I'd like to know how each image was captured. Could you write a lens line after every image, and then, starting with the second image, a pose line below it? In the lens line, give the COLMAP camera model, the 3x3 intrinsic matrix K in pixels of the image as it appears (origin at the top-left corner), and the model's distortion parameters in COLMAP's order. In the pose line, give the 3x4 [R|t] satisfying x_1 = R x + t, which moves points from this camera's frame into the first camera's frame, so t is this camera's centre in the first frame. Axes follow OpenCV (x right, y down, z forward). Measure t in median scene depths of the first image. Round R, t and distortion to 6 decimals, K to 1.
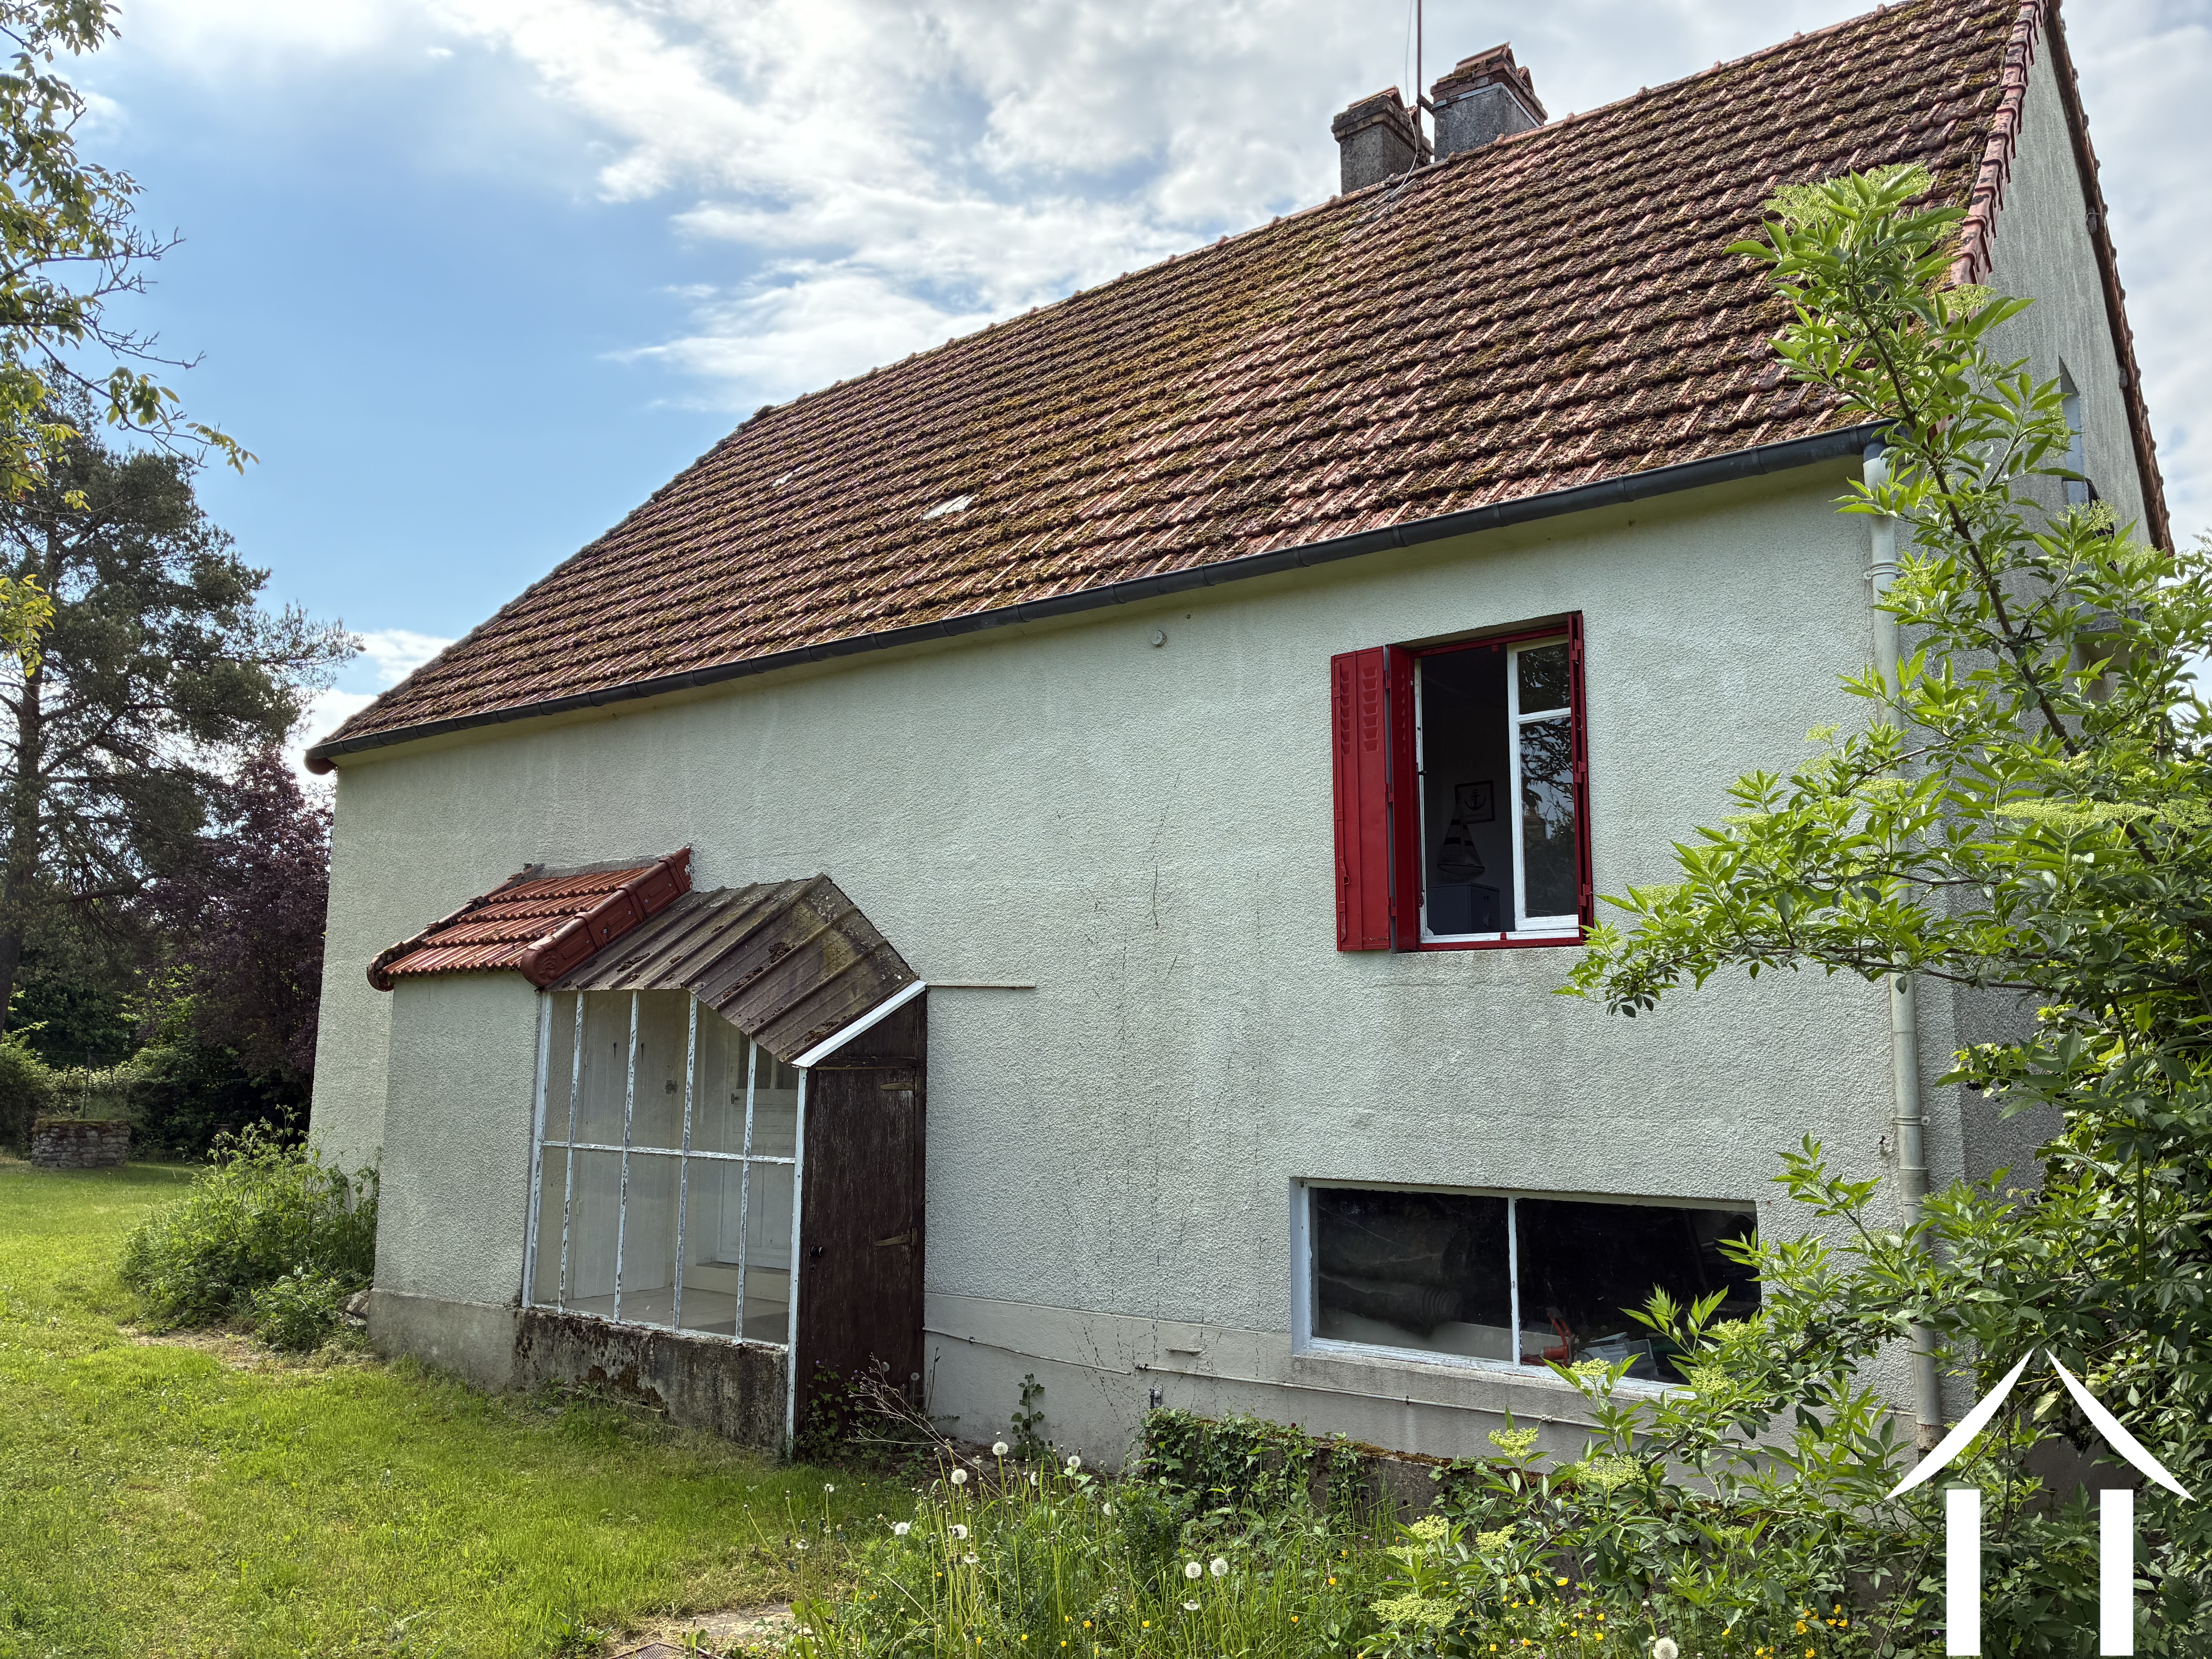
lens RADIAL K [[1689.8, 0, 1102.8], [0, 1689.8, 826.8], [0, 0, 1]] dist [0.040999, -0.043222]
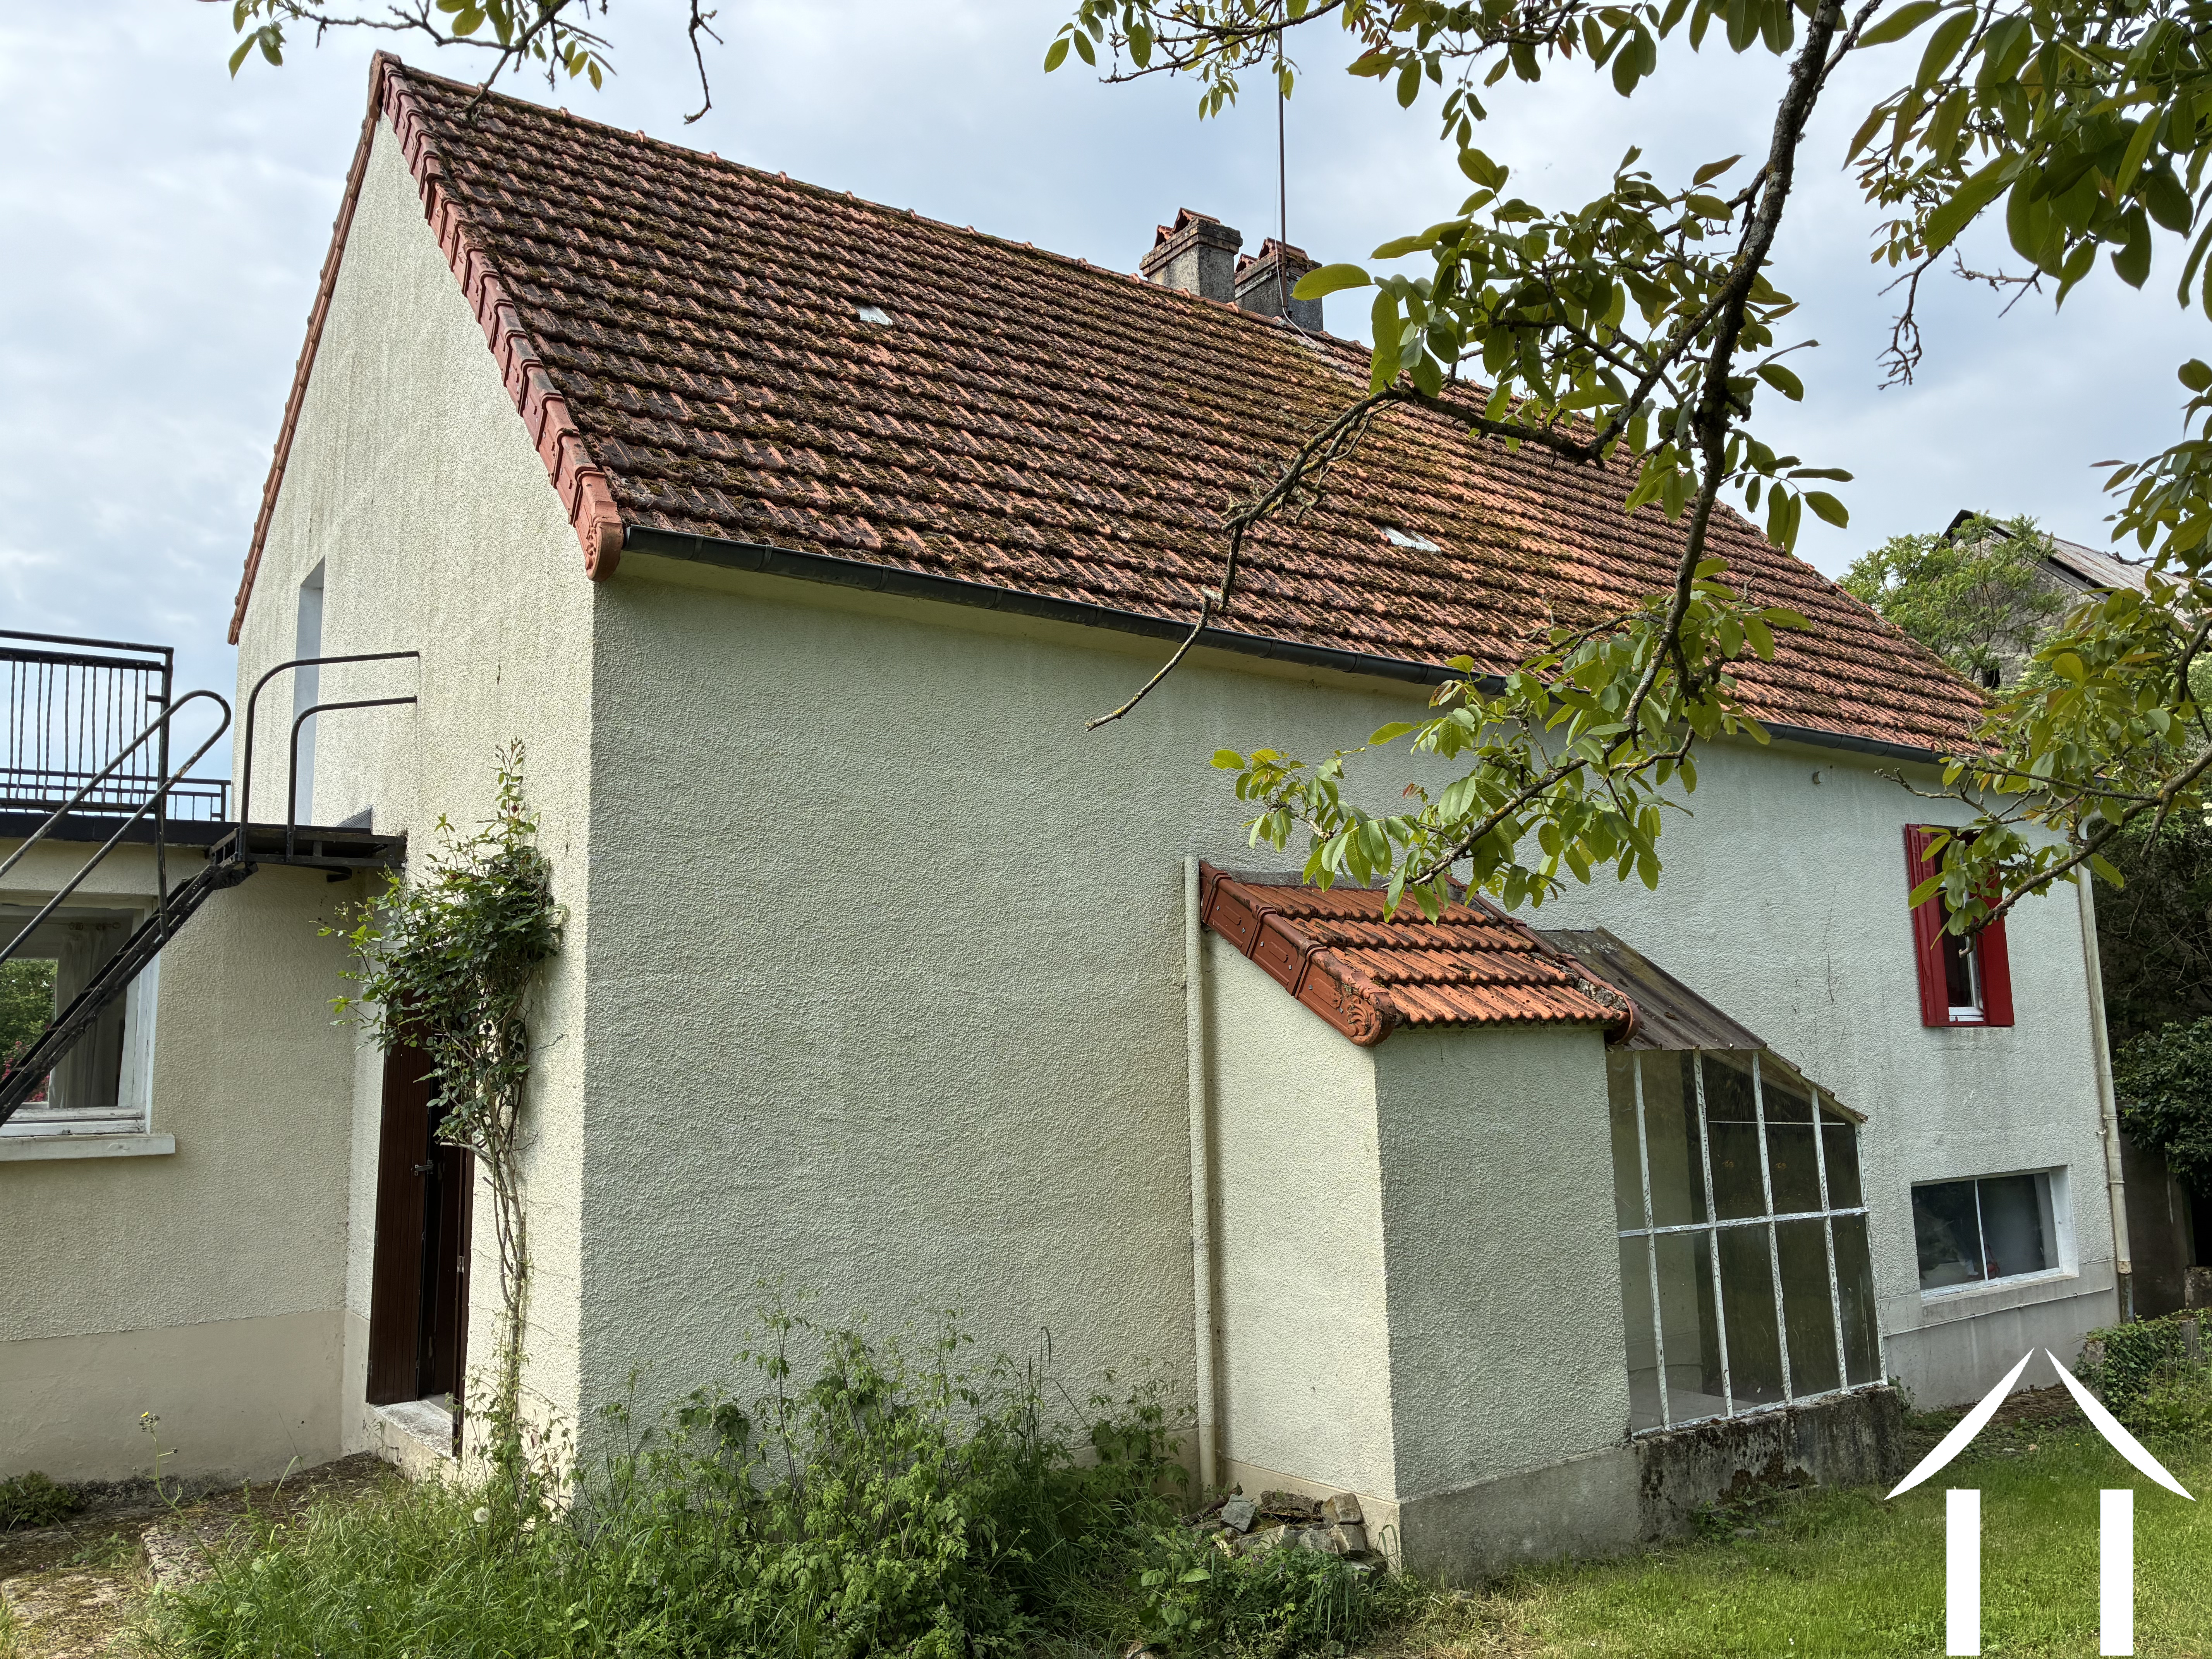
lens RADIAL K [[1689.8, 0, 1100.8], [0, 1689.8, 830.1], [0, 0, 1]] dist [0.040999, -0.043222]
pose [[0.287023, 0.118323, 0.950588, -1.335791], [-0.107491, 0.990053, -0.090779, 0.103467], [-0.951874, -0.076124, 0.296887, 1.116811]]
